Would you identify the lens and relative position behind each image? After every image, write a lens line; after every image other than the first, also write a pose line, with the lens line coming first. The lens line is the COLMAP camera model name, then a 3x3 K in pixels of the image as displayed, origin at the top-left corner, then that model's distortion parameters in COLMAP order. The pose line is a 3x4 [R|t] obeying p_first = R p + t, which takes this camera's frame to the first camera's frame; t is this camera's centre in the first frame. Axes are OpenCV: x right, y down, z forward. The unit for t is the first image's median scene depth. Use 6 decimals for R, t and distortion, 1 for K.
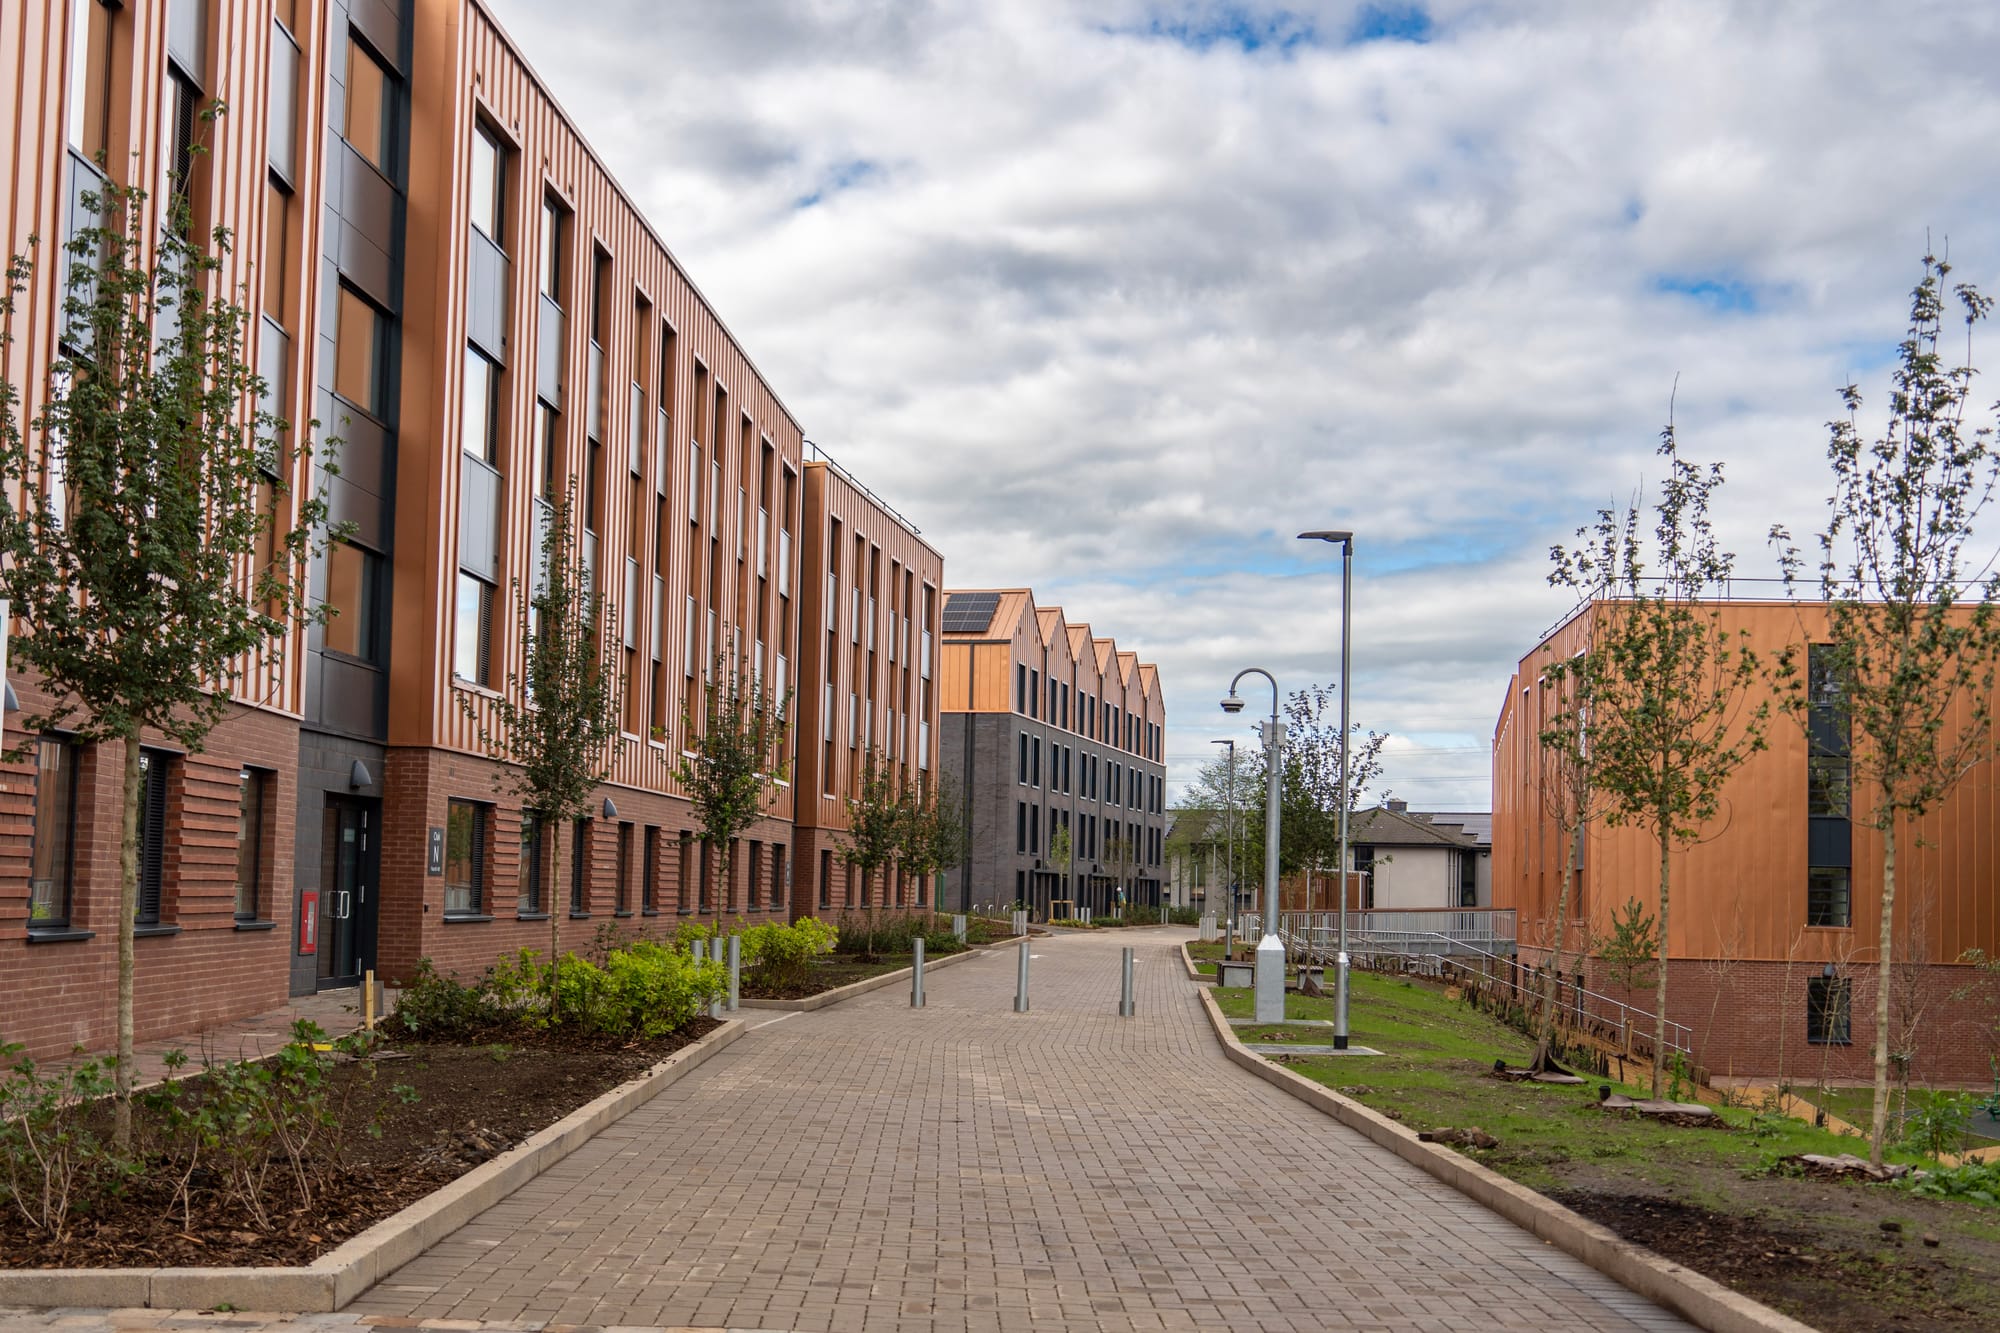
lens RADIAL K [[2546.4, 0, 998.9], [0, 2546.4, 705.2], [0, 0, 1]] dist [0.012574, 0.055862]
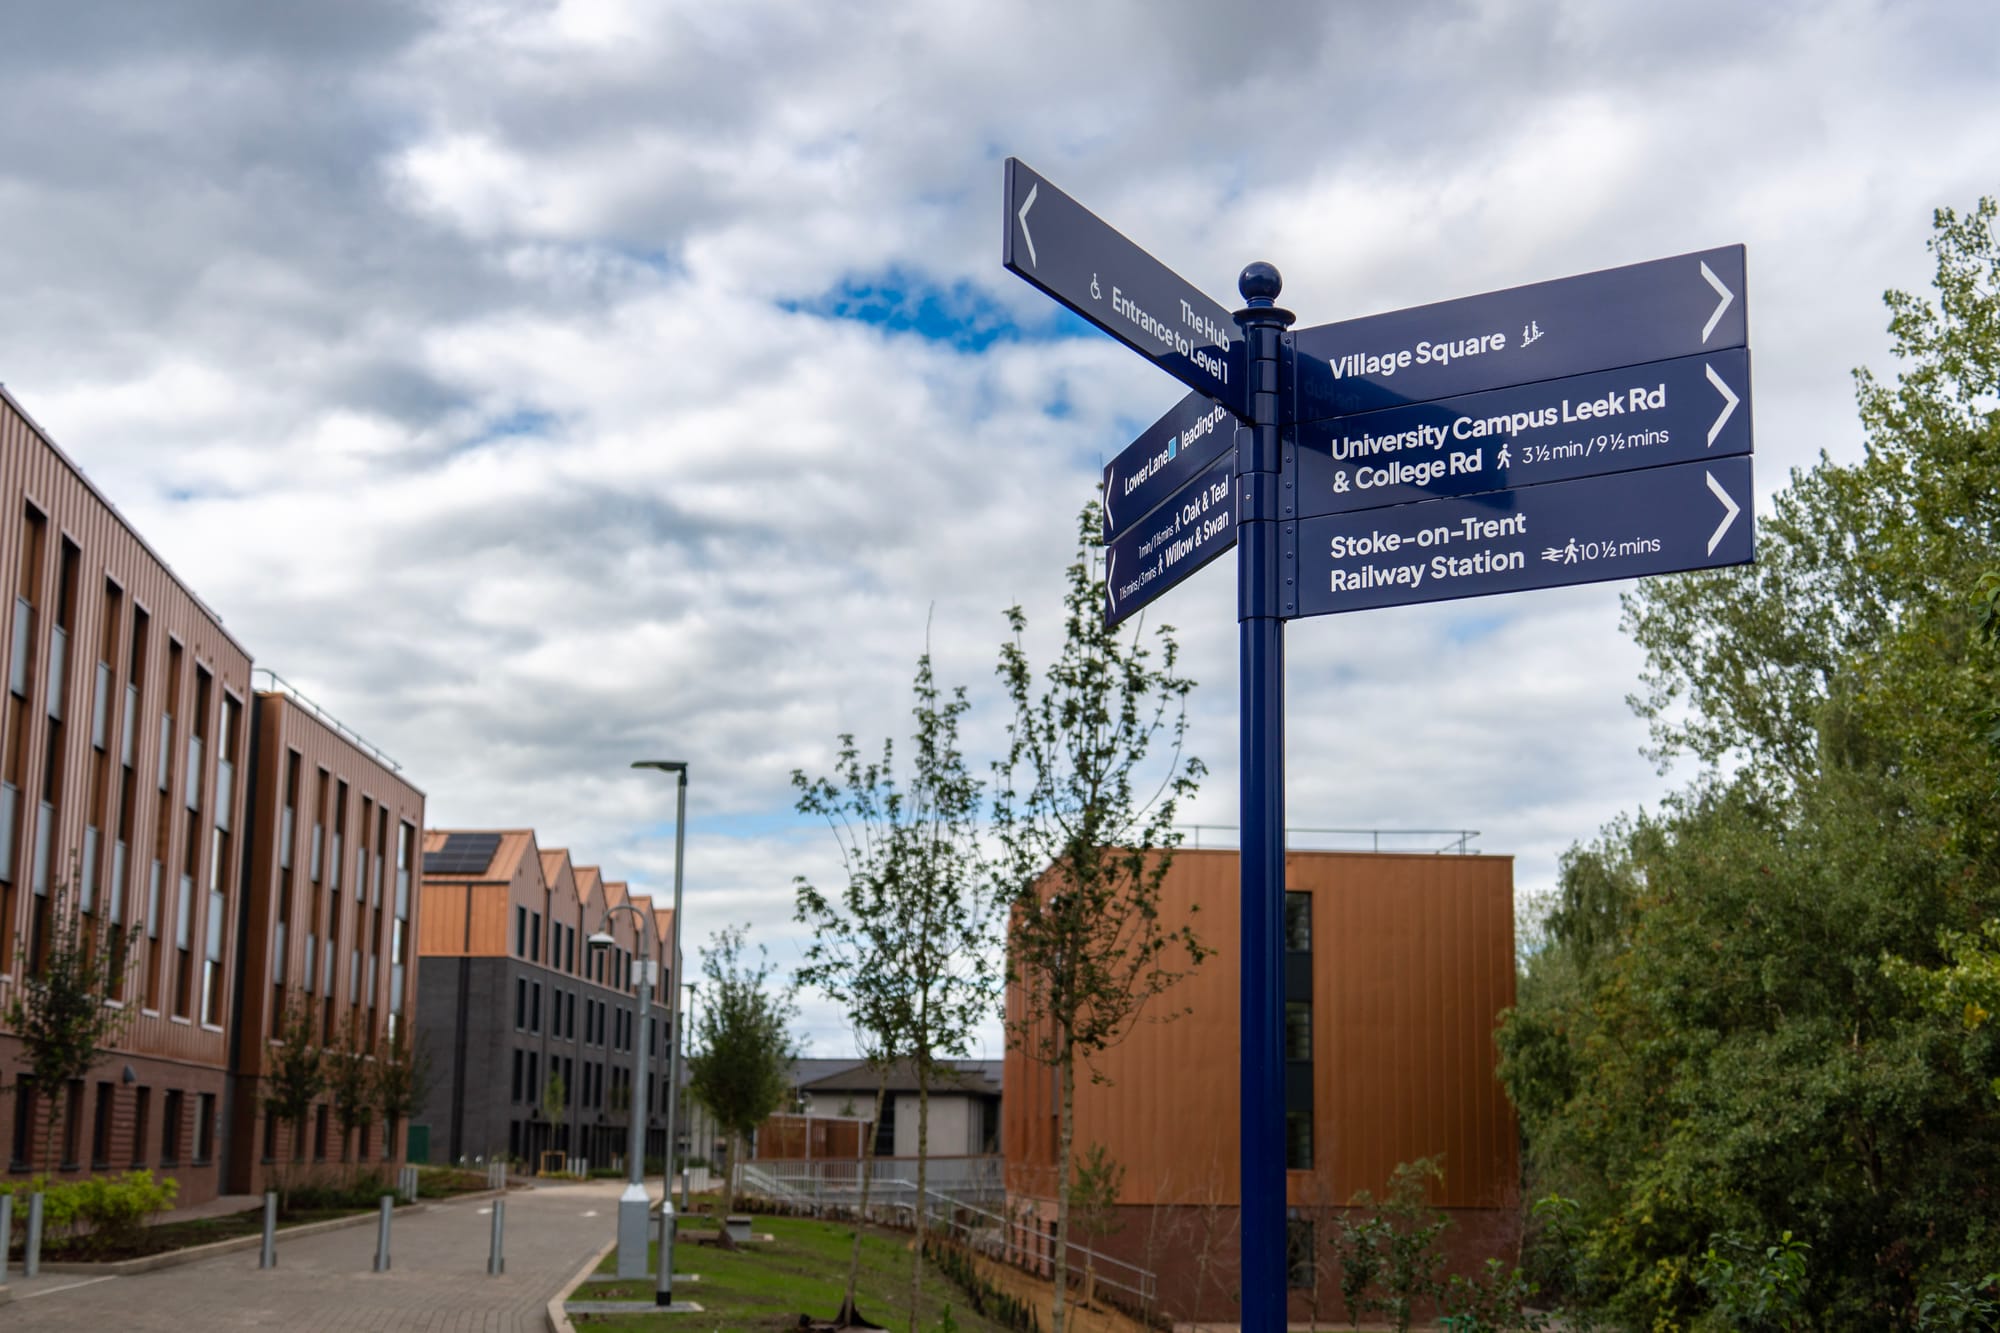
lens RADIAL K [[2546.4, 0, 998.9], [0, 2546.4, 705.2], [0, 0, 1]] dist [0.012574, 0.055862]
pose [[0.984846, 0.020996, 0.172153, 0.034918], [-0.004297, 0.995294, -0.096806, 0.001530], [-0.173376, 0.094600, 0.980302, 0.010134]]
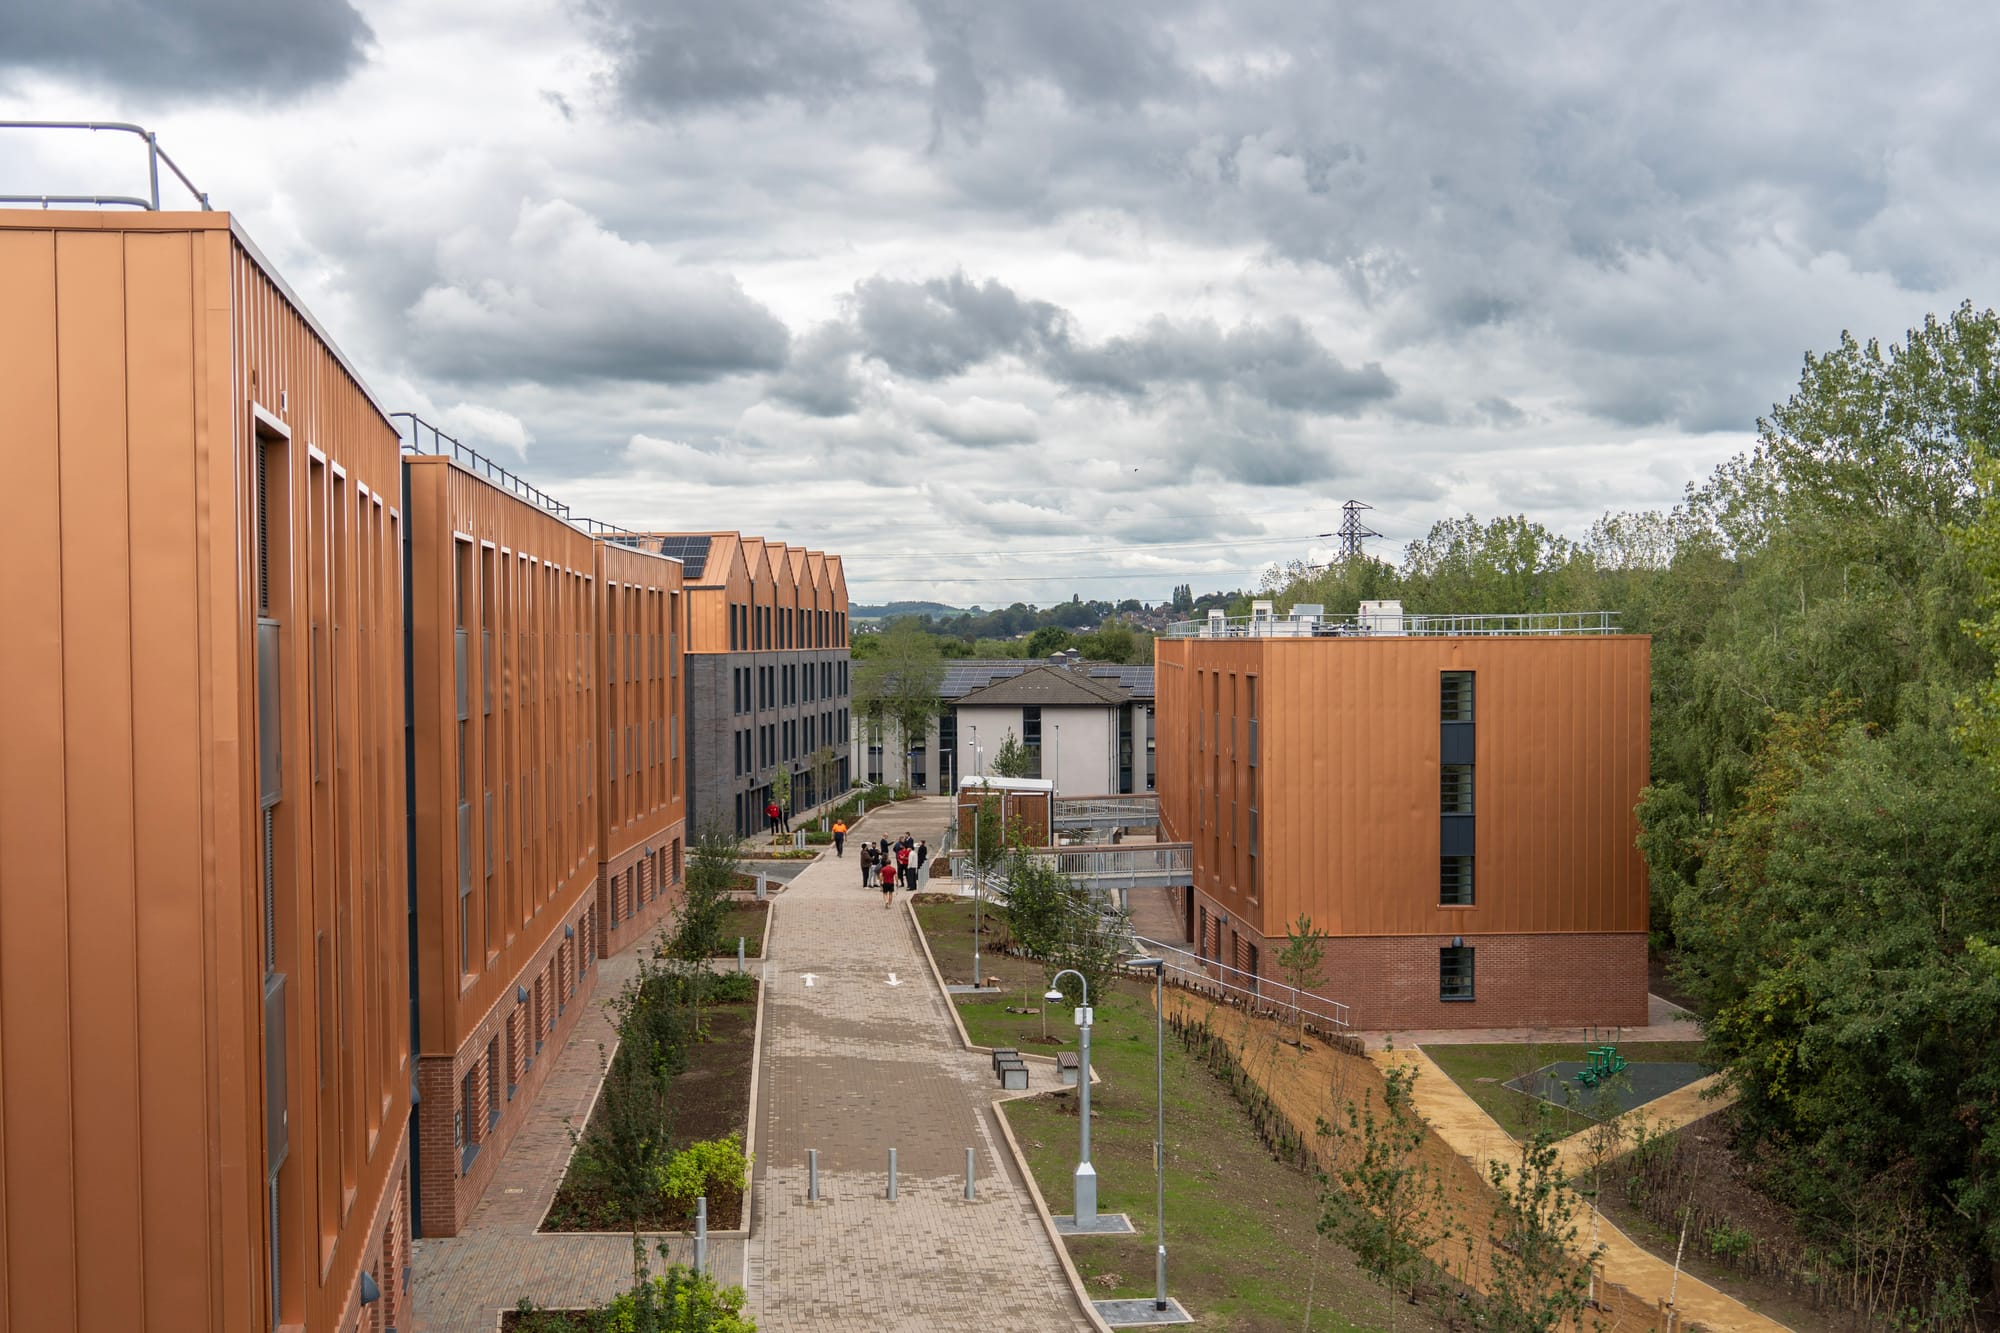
lens RADIAL K [[2546.4, 0, 998.9], [0, 2546.4, 705.2], [0, 0, 1]] dist [0.012574, 0.055862]
pose [[0.989413, -0.032009, 0.141551, -0.061676], [0.017848, 0.994807, 0.100206, -0.144252], [-0.144023, -0.096619, 0.984846, -0.159597]]
